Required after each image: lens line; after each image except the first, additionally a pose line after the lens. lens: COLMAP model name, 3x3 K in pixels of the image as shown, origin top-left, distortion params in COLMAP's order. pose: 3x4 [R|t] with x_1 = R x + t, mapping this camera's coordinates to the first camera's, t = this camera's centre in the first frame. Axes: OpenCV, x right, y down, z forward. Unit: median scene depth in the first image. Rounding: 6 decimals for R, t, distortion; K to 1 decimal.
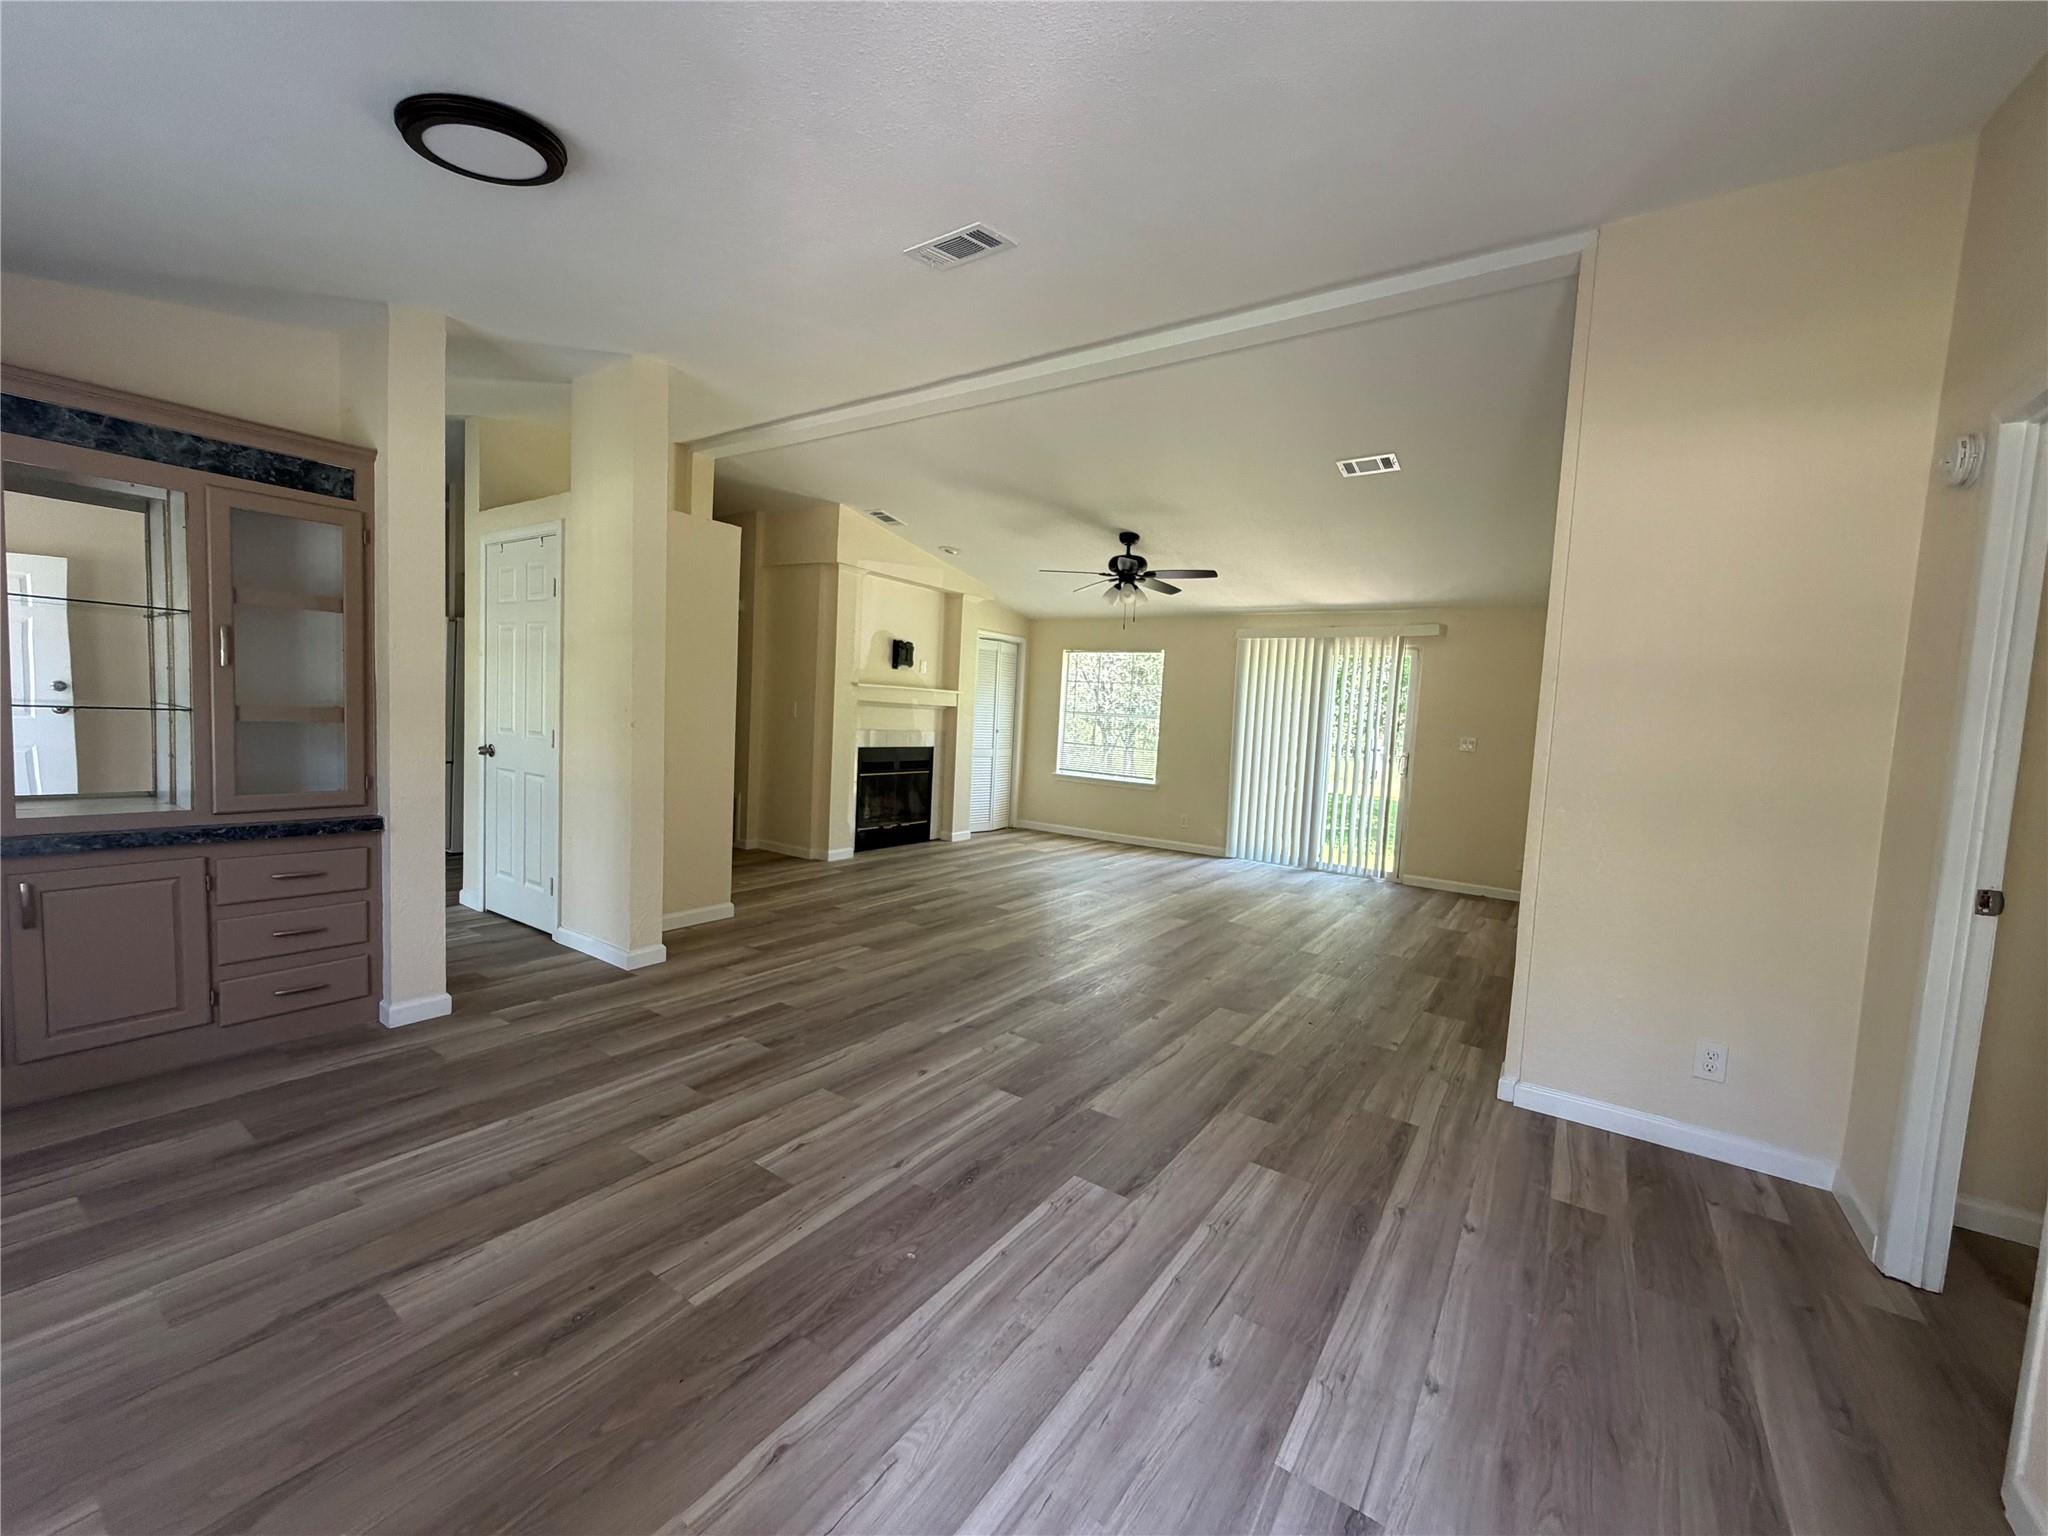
lens RADIAL K [[822.4, 0, 1020.1], [0, 822.4, 772.0], [0, 0, 1]] dist [-0.000566, -0.000106]
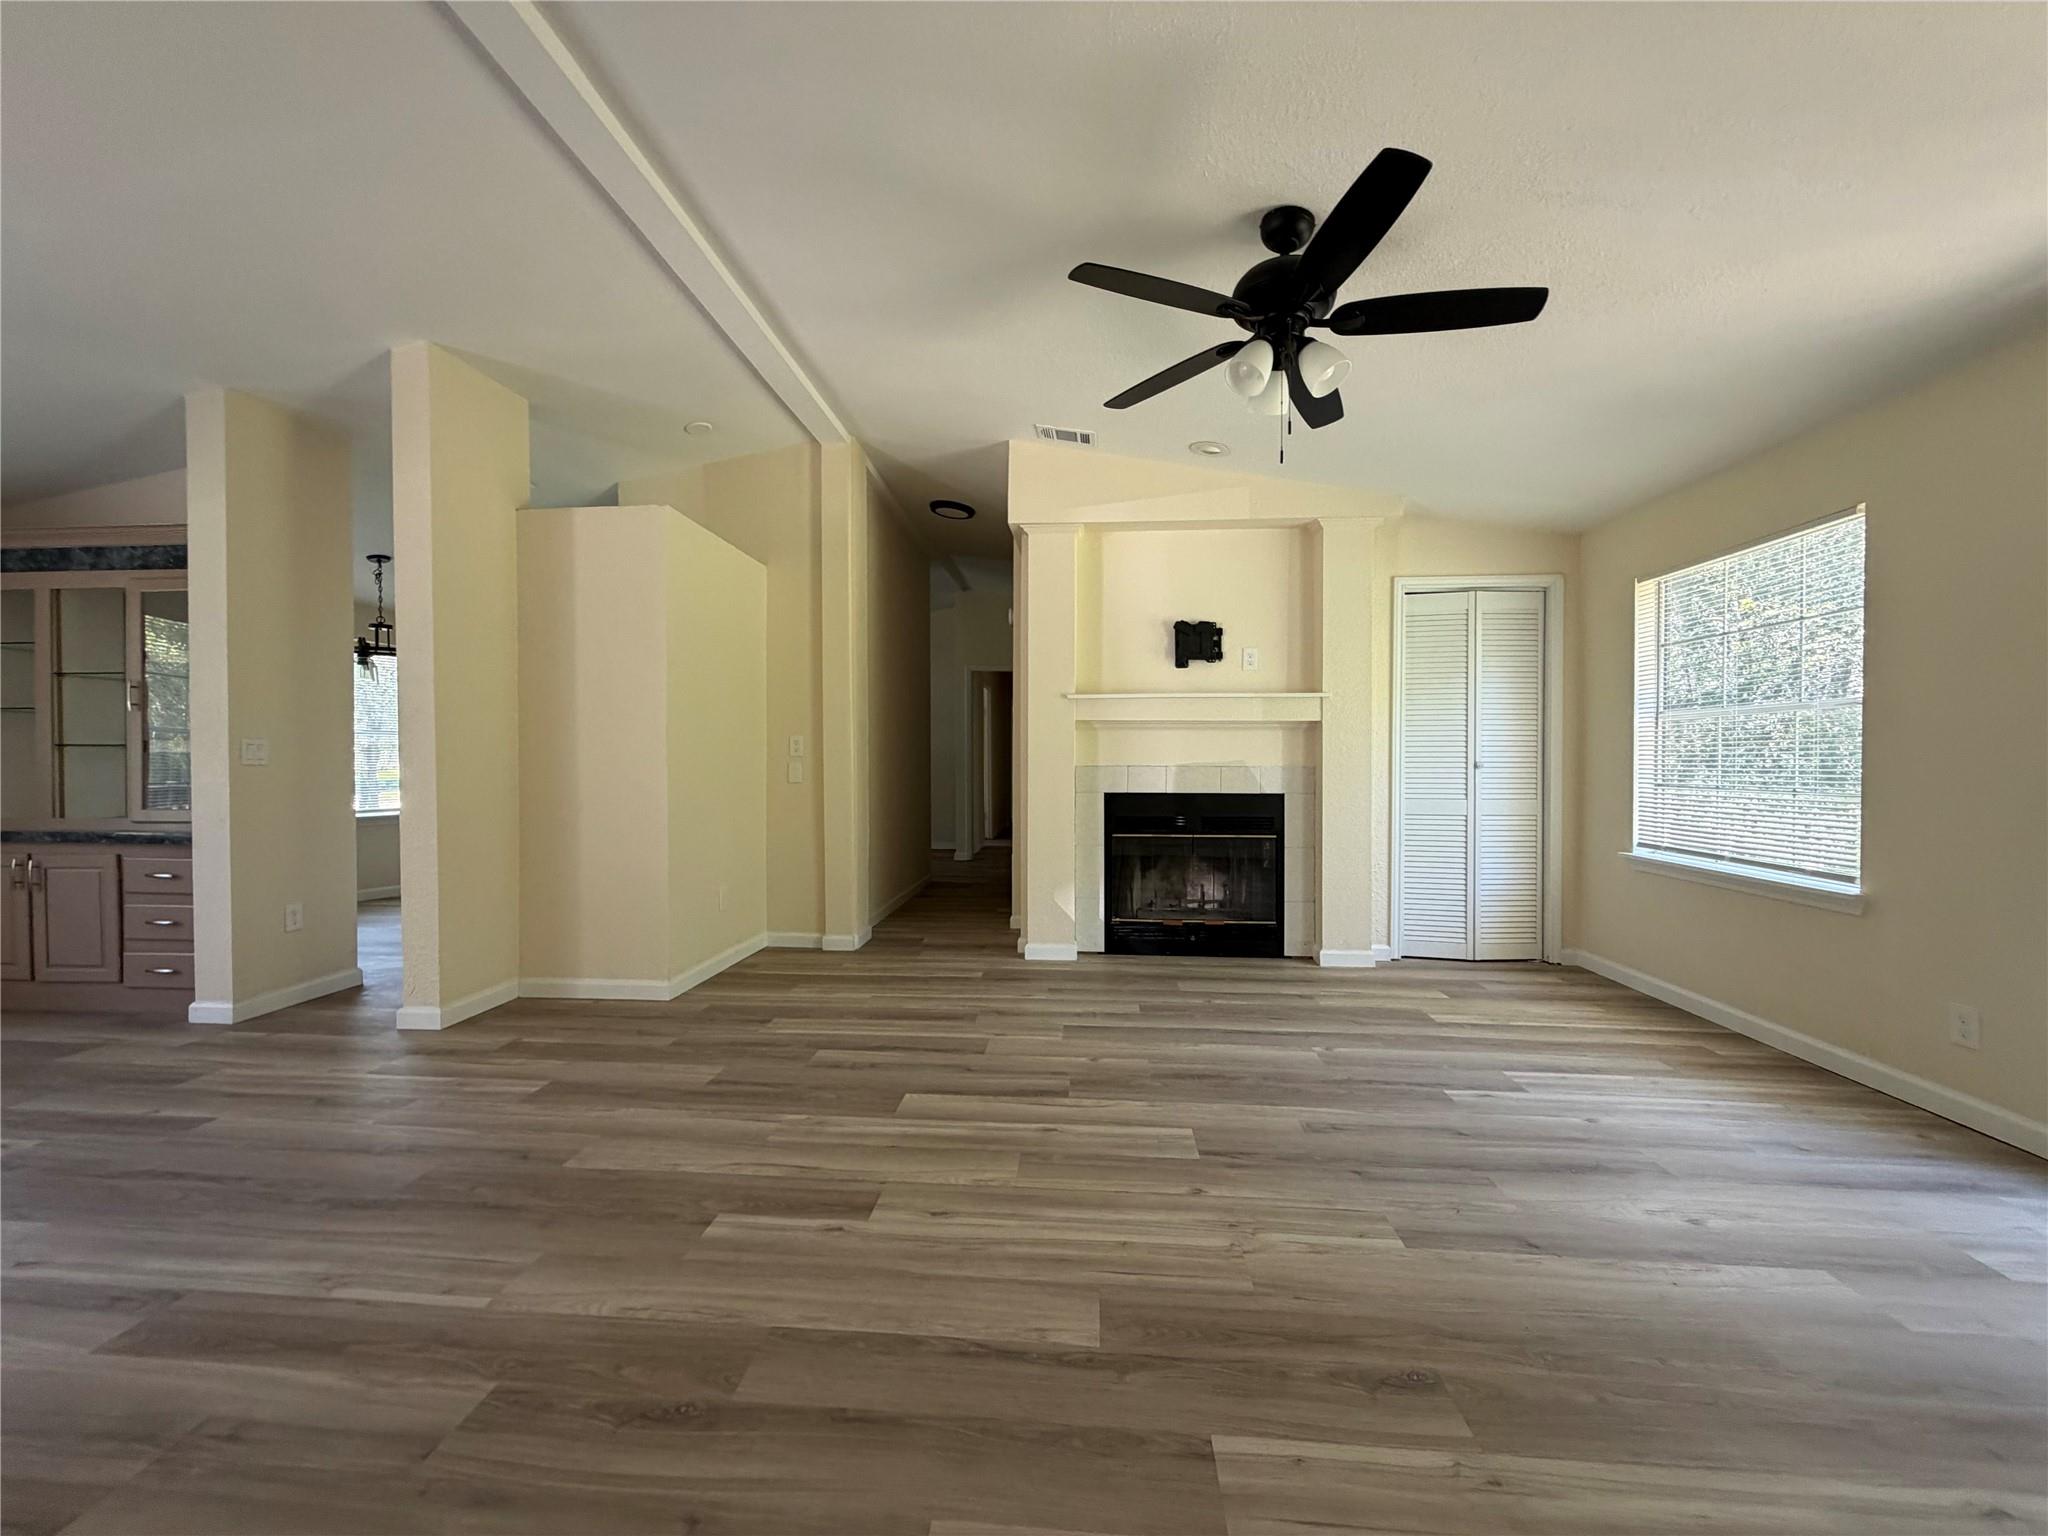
lens RADIAL K [[820.7, 0, 1021.6], [0, 820.7, 768.2], [0, 0, 1]] dist [0.000210, -0.000131]
pose [[0.491903, -0.041781, -0.869647, 0.343564], [-0.040094, 0.996701, -0.070564, -0.000209], [0.869726, 0.069578, 0.488605, 0.622392]]
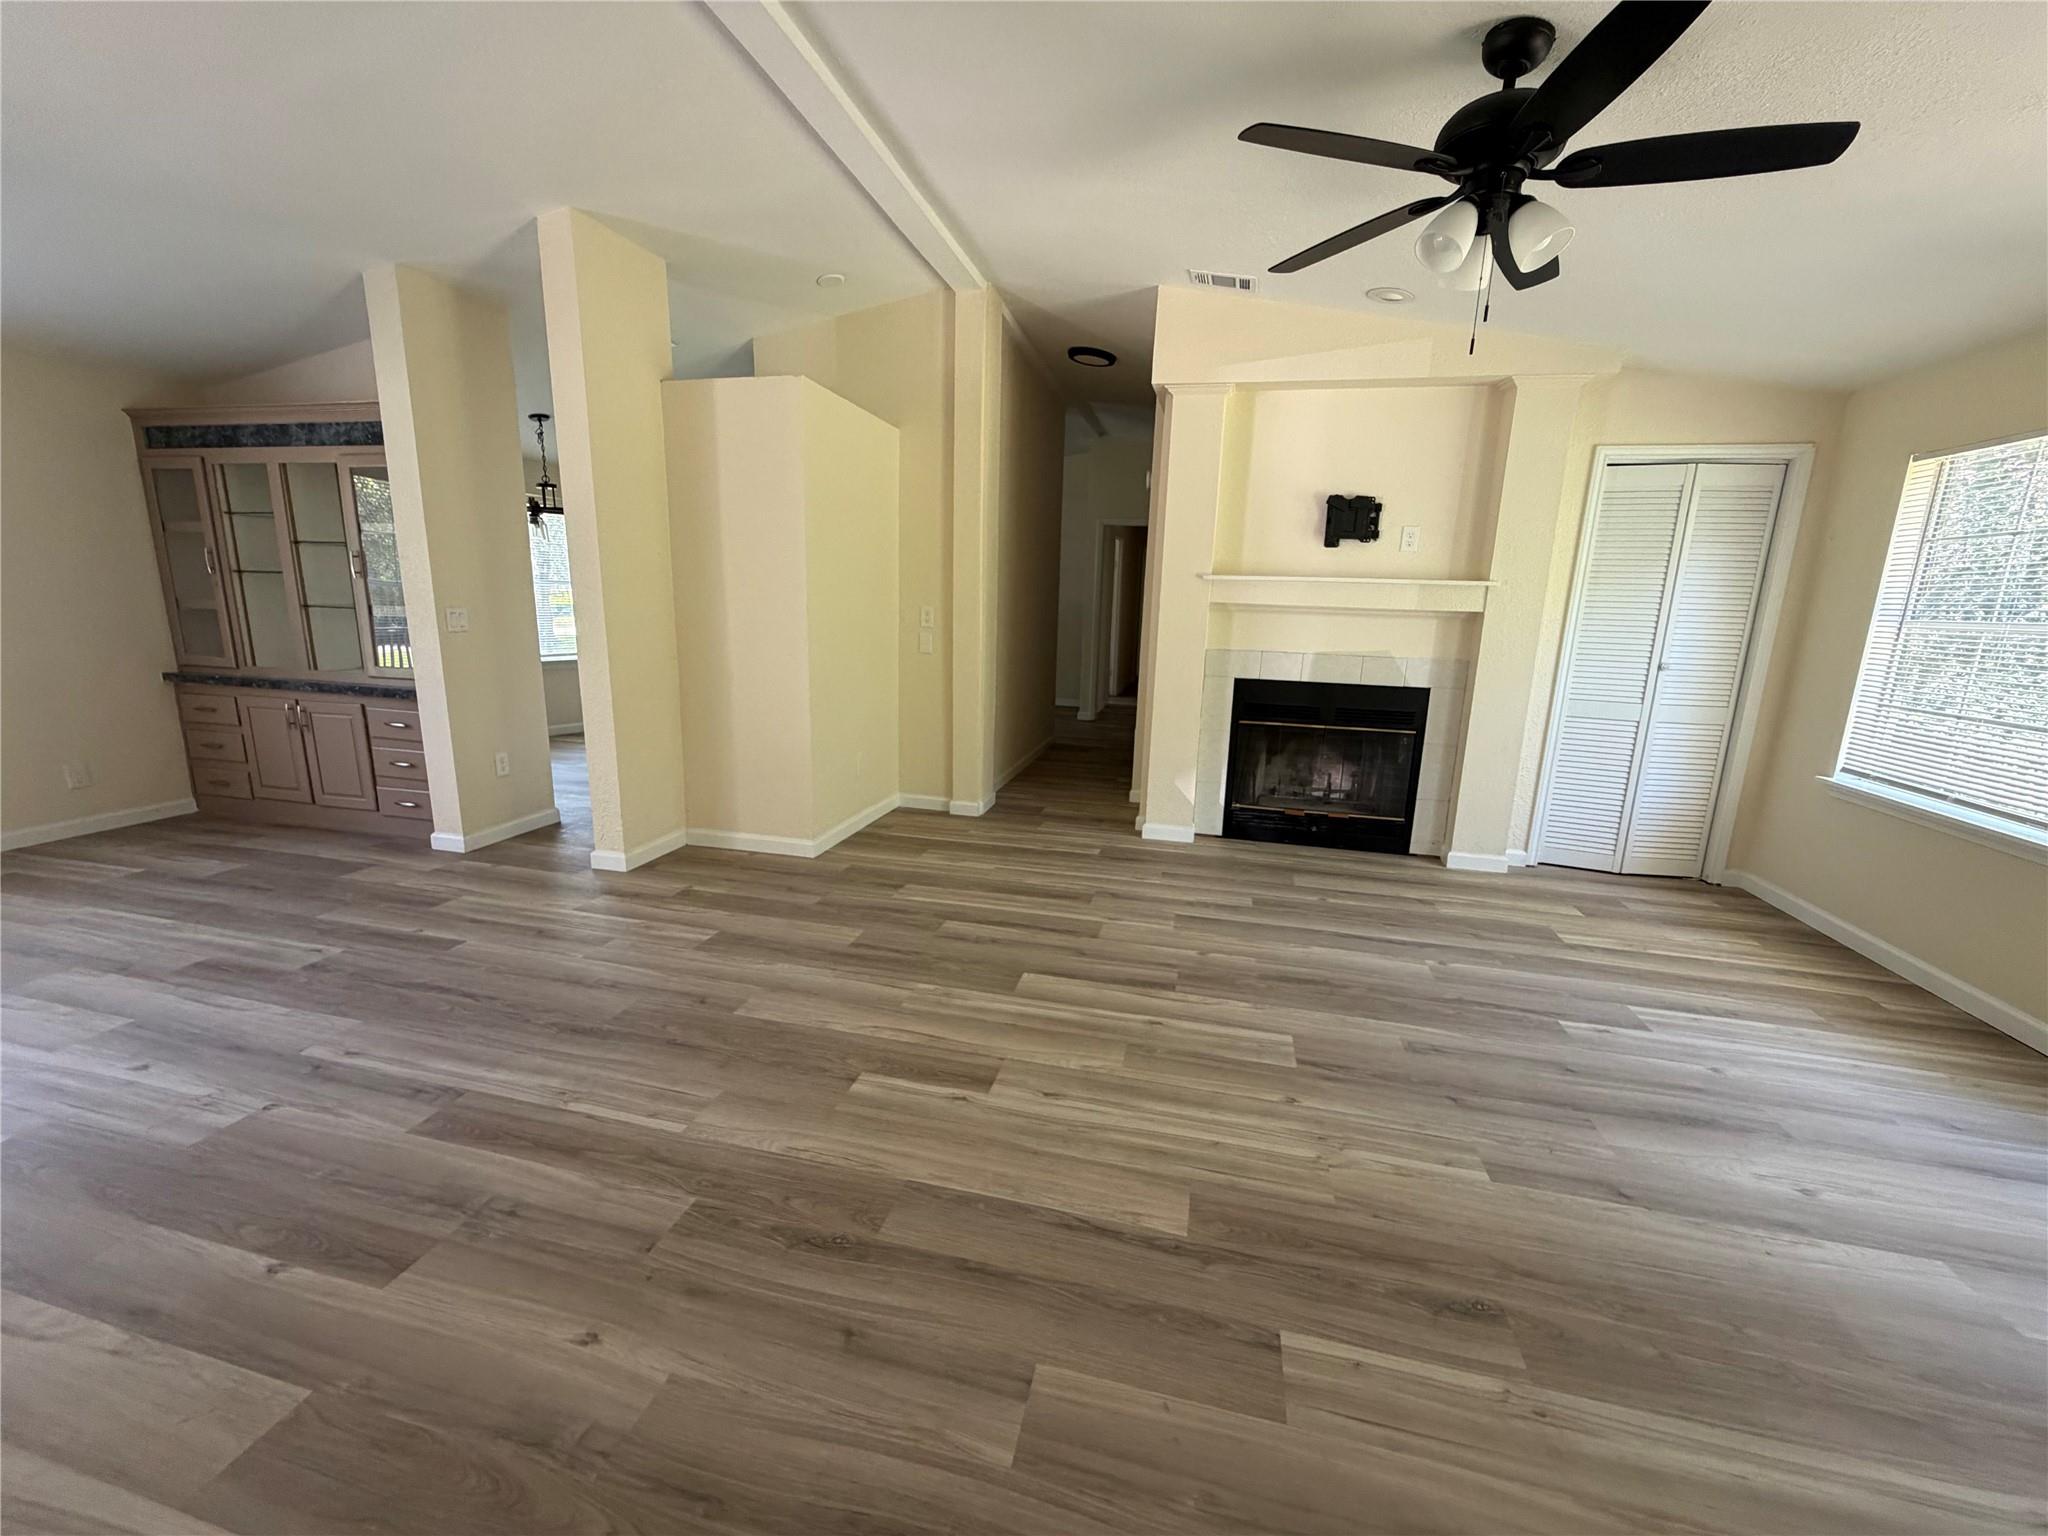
lens RADIAL K [[822.4, 0, 1020.1], [0, 822.4, 772.0], [0, 0, 1]] dist [-0.000566, -0.000106]
pose [[0.353070, 0.155726, -0.922546, 0.346865], [-0.080421, 0.987453, 0.135904, -0.031257], [0.932134, 0.026209, 0.361163, 0.617479]]
